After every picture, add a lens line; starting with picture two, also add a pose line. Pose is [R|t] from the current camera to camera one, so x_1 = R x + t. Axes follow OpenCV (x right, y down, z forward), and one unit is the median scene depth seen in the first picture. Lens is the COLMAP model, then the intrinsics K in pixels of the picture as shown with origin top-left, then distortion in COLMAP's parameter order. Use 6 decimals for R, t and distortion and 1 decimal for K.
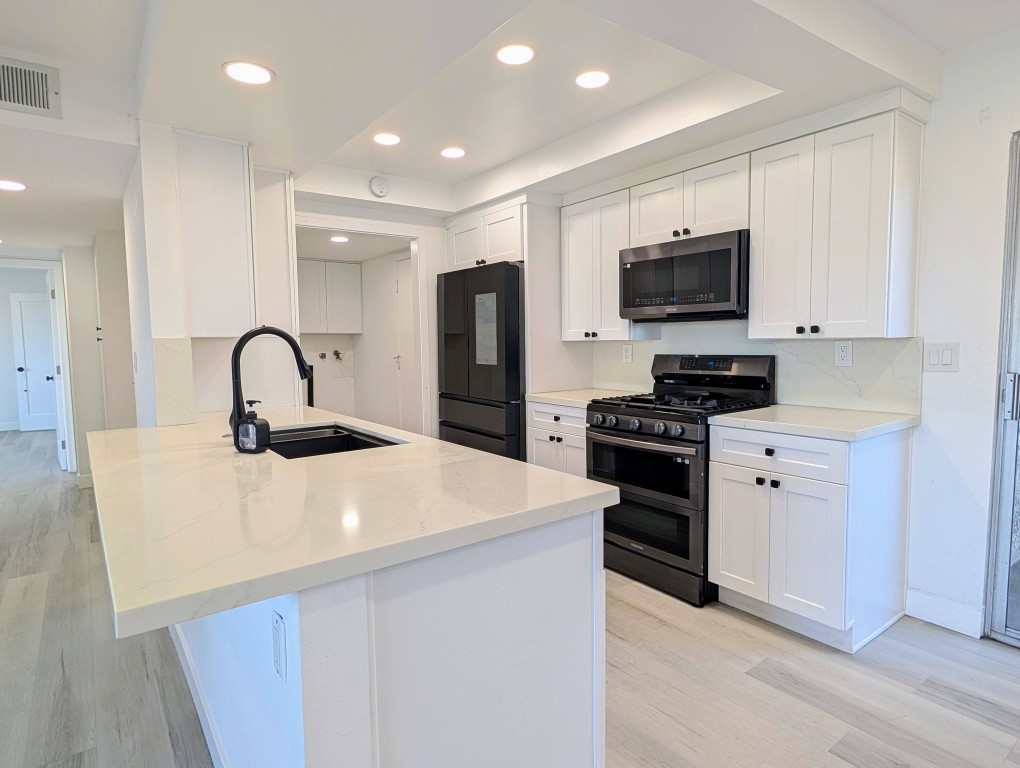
lens RADIAL K [[573.5, 0, 510.7], [0, 573.5, 383.1], [0, 0, 1]] dist [0.000769, -0.001136]
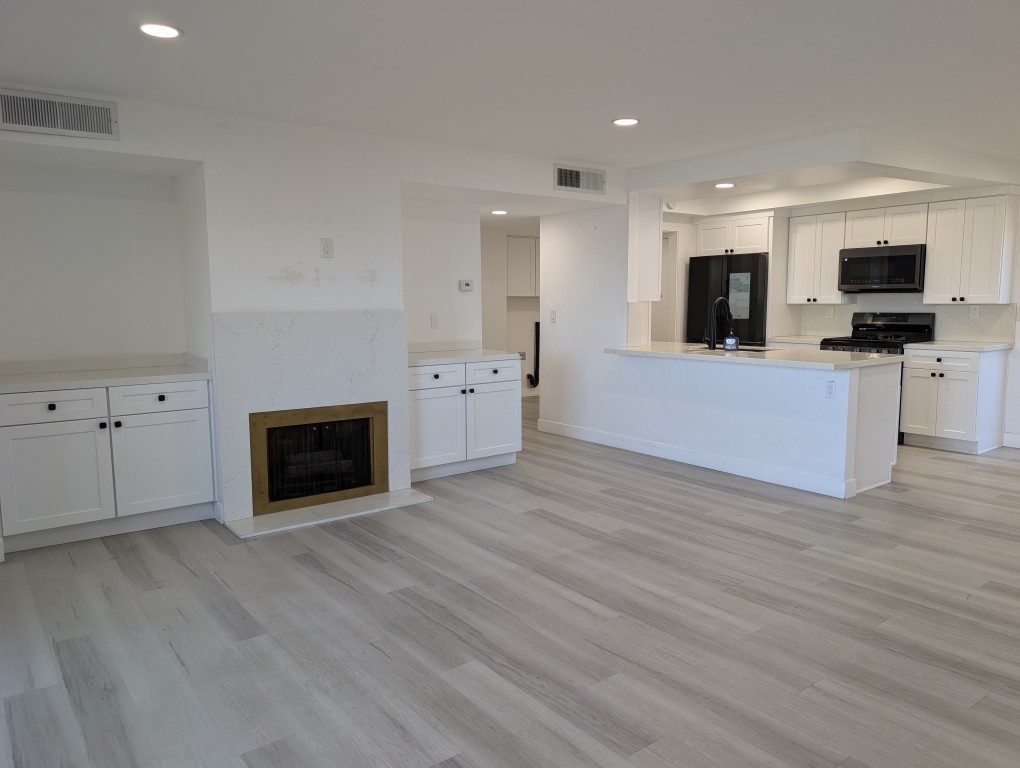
lens RADIAL K [[730.6, 0, 516.3], [0, 730.6, 383.6], [0, 0, 1]] dist [0.030502, -0.027103]
pose [[0.999863, 0.006738, 0.015146, -0.874310], [-0.007317, 0.999231, 0.038534, 0.092557], [-0.014874, -0.038639, 0.999143, -1.277532]]
